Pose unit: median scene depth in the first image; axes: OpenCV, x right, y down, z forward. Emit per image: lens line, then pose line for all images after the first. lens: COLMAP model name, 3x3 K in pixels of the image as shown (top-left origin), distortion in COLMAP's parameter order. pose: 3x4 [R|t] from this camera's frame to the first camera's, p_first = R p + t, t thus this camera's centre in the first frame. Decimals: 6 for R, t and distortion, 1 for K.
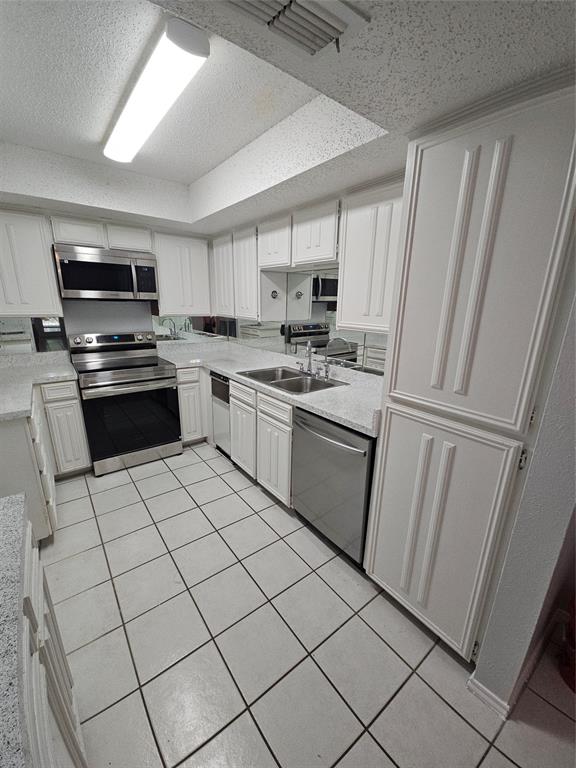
lens RADIAL K [[309.8, 0, 284.6], [0, 309.8, 388.2], [0, 0, 1]] dist [0.003309, -0.006639]
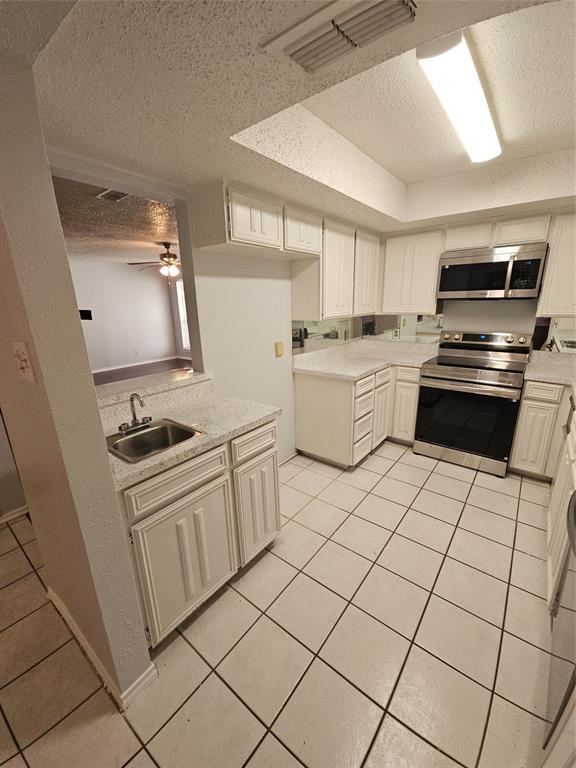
lens RADIAL K [[309.8, 0, 284.6], [0, 309.8, 388.2], [0, 0, 1]] dist [0.003309, -0.006639]
pose [[0.231688, 0.240403, -0.942617, 0.317962], [-0.237514, 0.953637, 0.184835, -0.044845], [0.943349, 0.181061, 0.278045, 0.176416]]
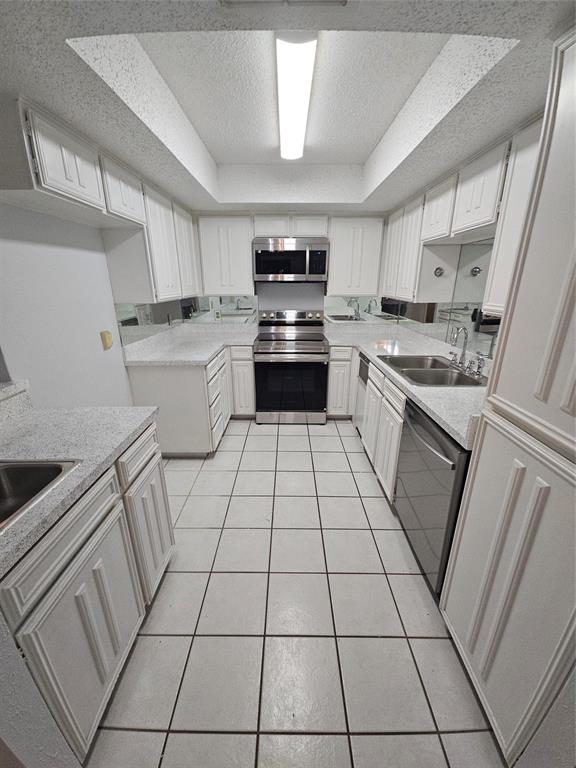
lens RADIAL K [[309.8, 0, 284.6], [0, 309.8, 388.2], [0, 0, 1]] dist [0.003309, -0.006639]
pose [[0.785780, 0.181591, -0.591248, 0.207349], [-0.151103, 0.983325, 0.101191, -0.003490], [0.599764, 0.009826, 0.800117, 0.049137]]
